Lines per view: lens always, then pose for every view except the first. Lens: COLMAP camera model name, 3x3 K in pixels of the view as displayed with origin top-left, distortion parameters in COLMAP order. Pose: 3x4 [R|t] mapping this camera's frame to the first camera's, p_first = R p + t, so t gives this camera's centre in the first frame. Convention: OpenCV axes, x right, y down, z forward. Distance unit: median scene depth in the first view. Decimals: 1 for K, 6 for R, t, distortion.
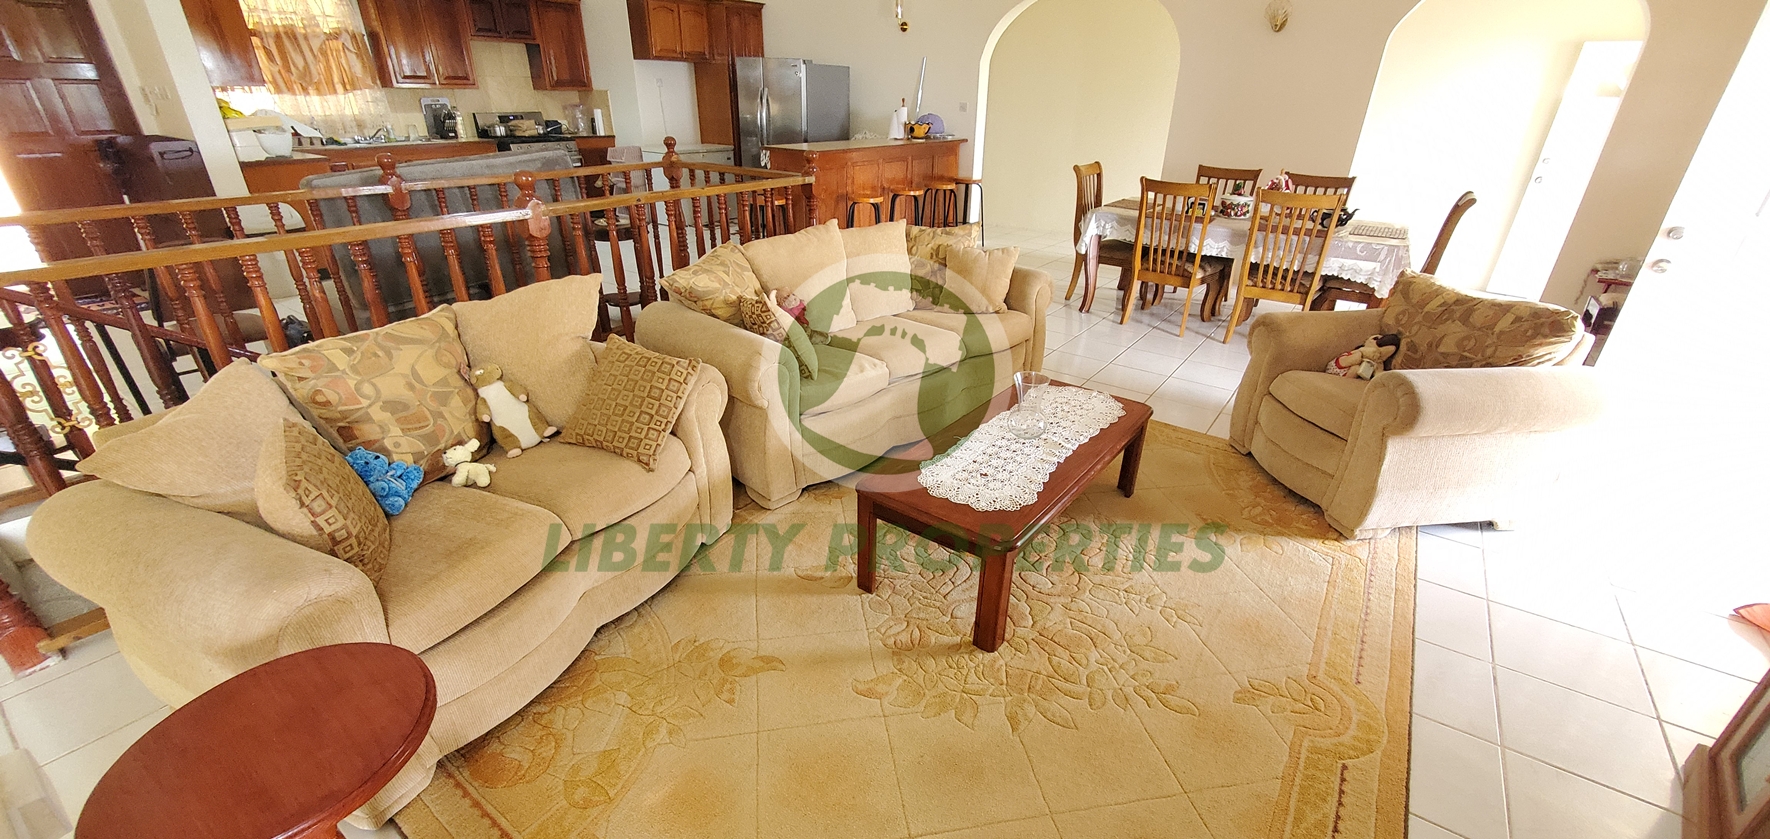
lens RADIAL K [[705.9, 0, 895.0], [0, 705.9, 436.7], [0, 0, 1]] dist [0.001260, -0.001848]
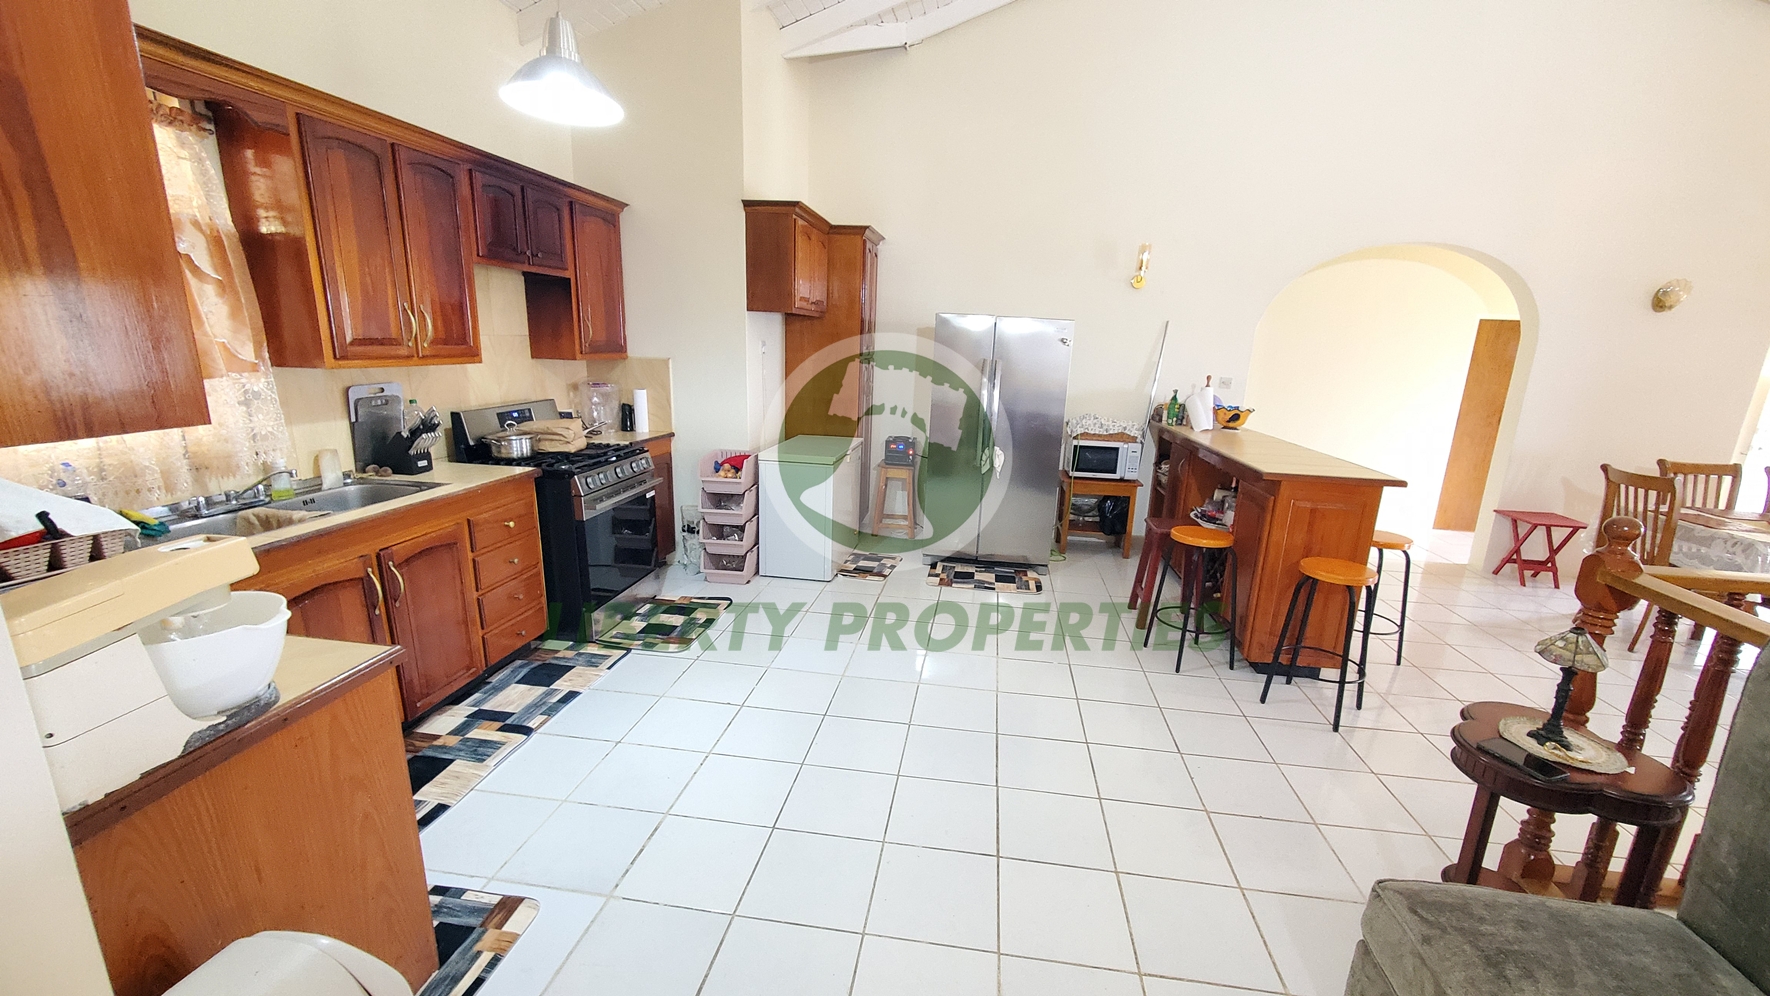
lens RADIAL K [[711.8, 0, 895.2], [0, 711.8, 508.0], [0, 0, 1]] dist [0.001204, -0.000921]
pose [[0.892943, -0.093131, 0.440430, -1.239792], [0.184104, 0.968357, -0.168496, -0.607792], [-0.410801, 0.231542, 0.881834, 1.120088]]
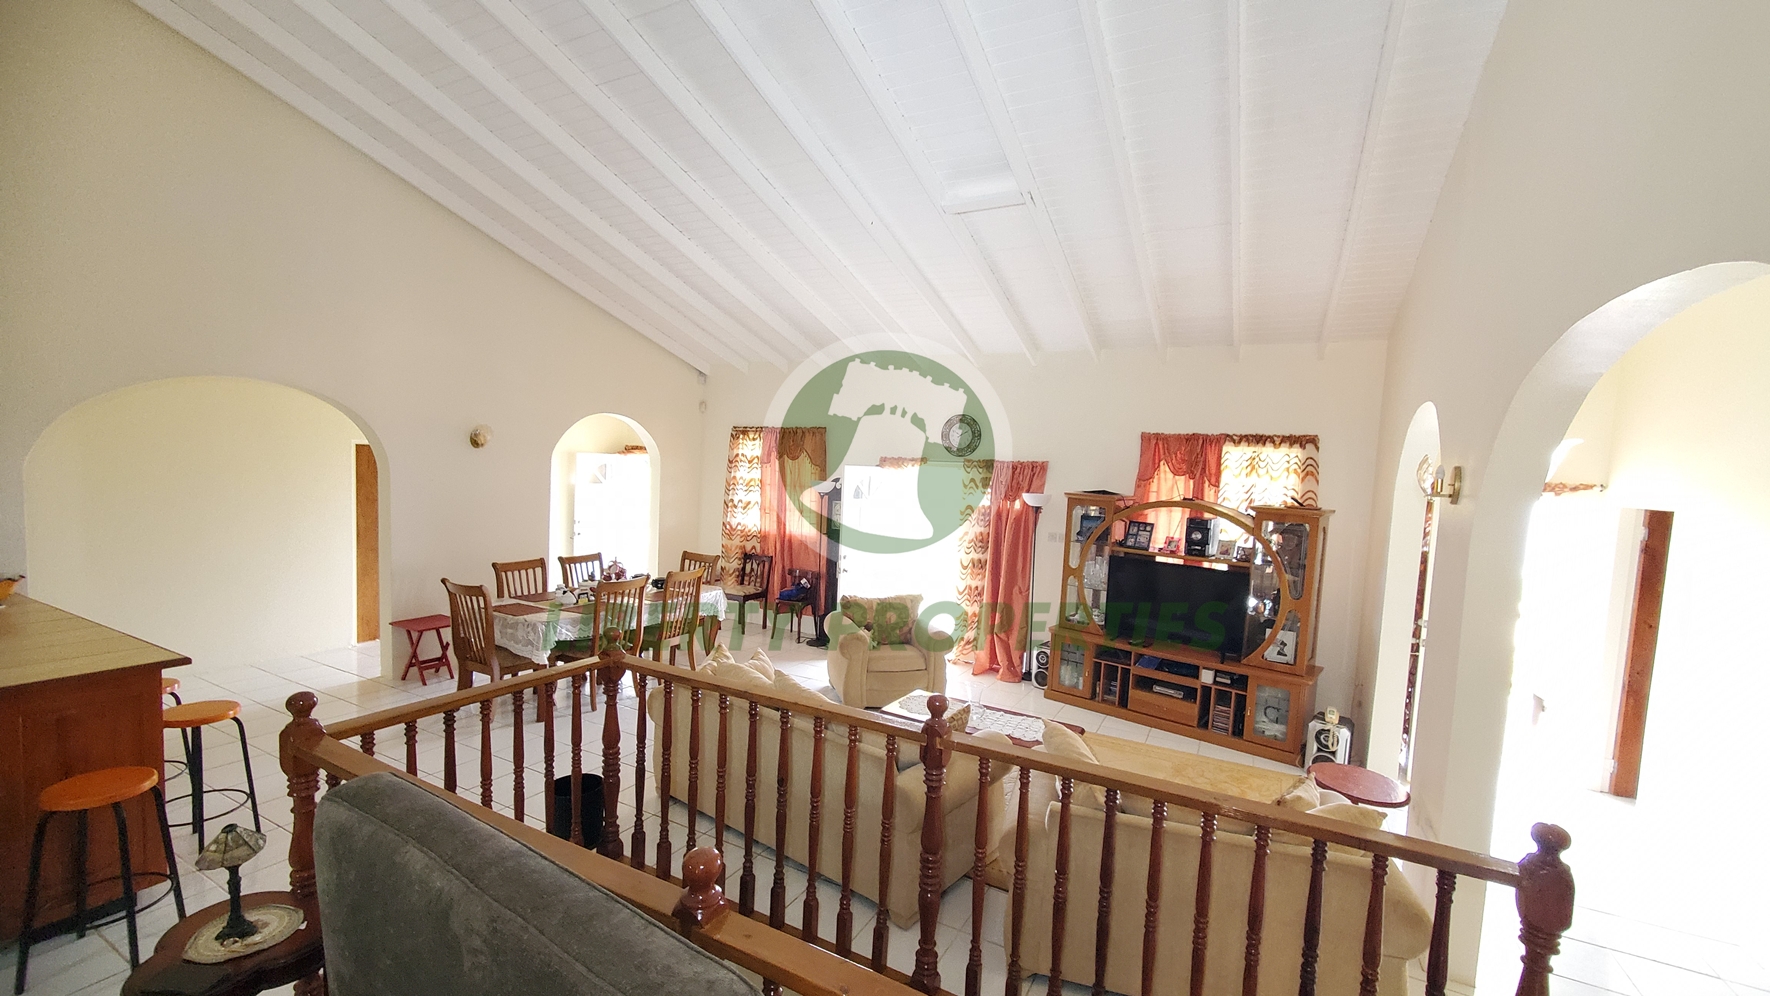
lens RADIAL K [[711.8, 0, 901.9], [0, 711.8, 510.9], [0, 0, 1]] dist [0.001204, -0.000921]
pose [[-0.115197, -0.095019, 0.988788, -1.171433], [0.397591, 0.907791, 0.133556, -0.608481], [-0.910303, 0.408519, -0.066796, 0.850077]]
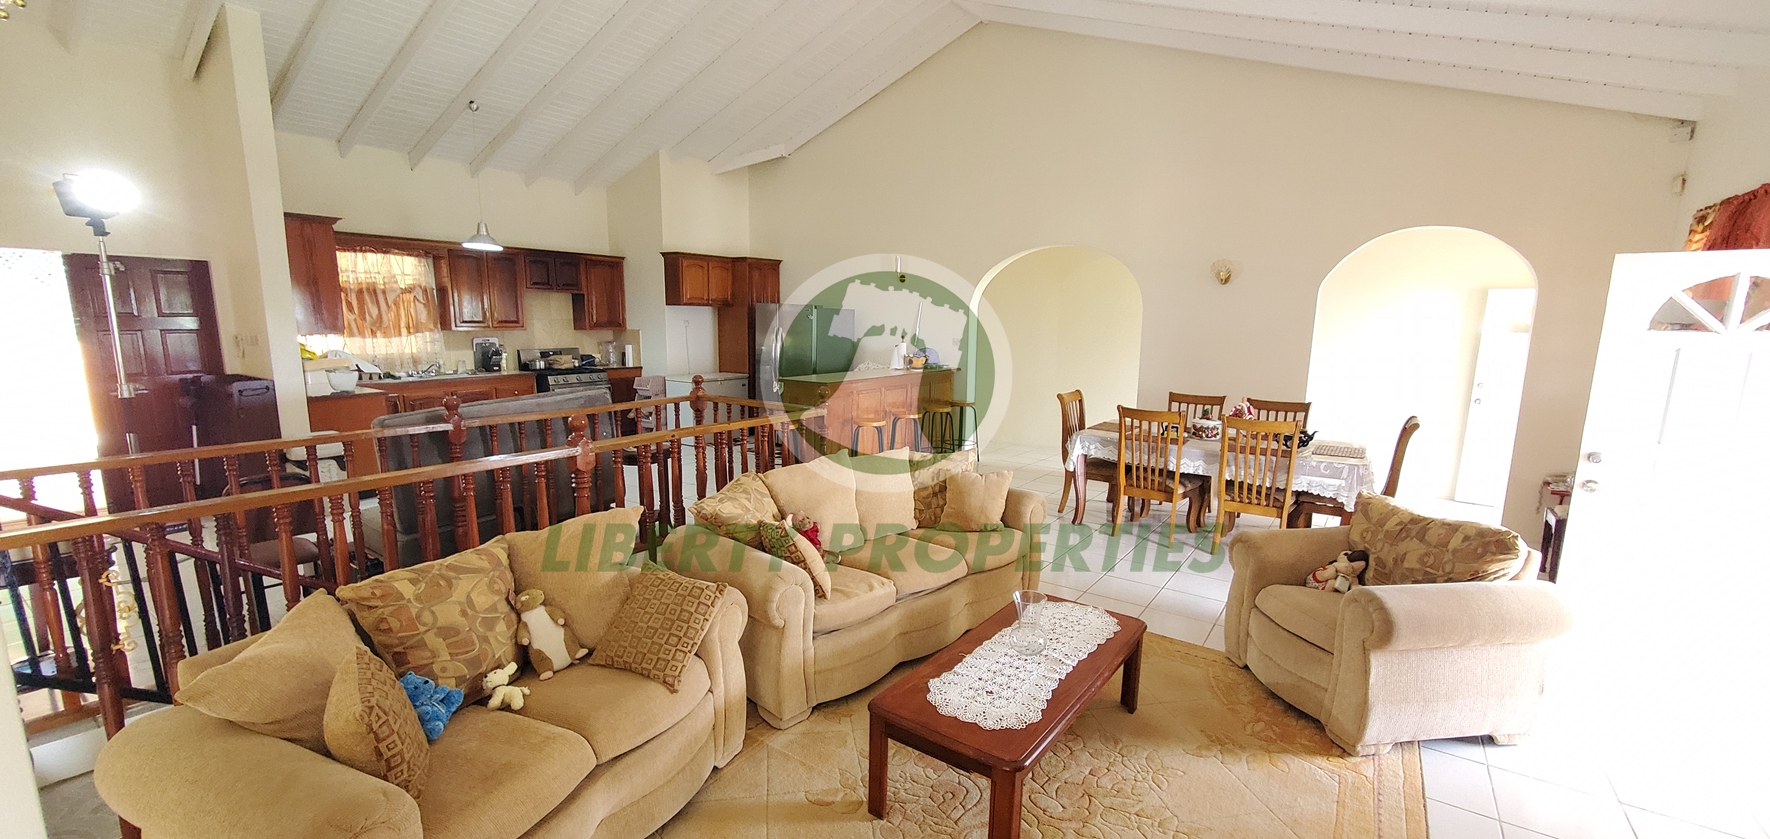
lens RADIAL K [[705.9, 0, 897.7], [0, 705.9, 438.8], [0, 0, 1]] dist [0.001260, -0.001848]
pose [[0.999954, -0.006440, 0.007141, -0.011621], [0.008182, 0.959921, -0.280151, -0.011239], [-0.005051, 0.280197, 0.959929, -0.082810]]
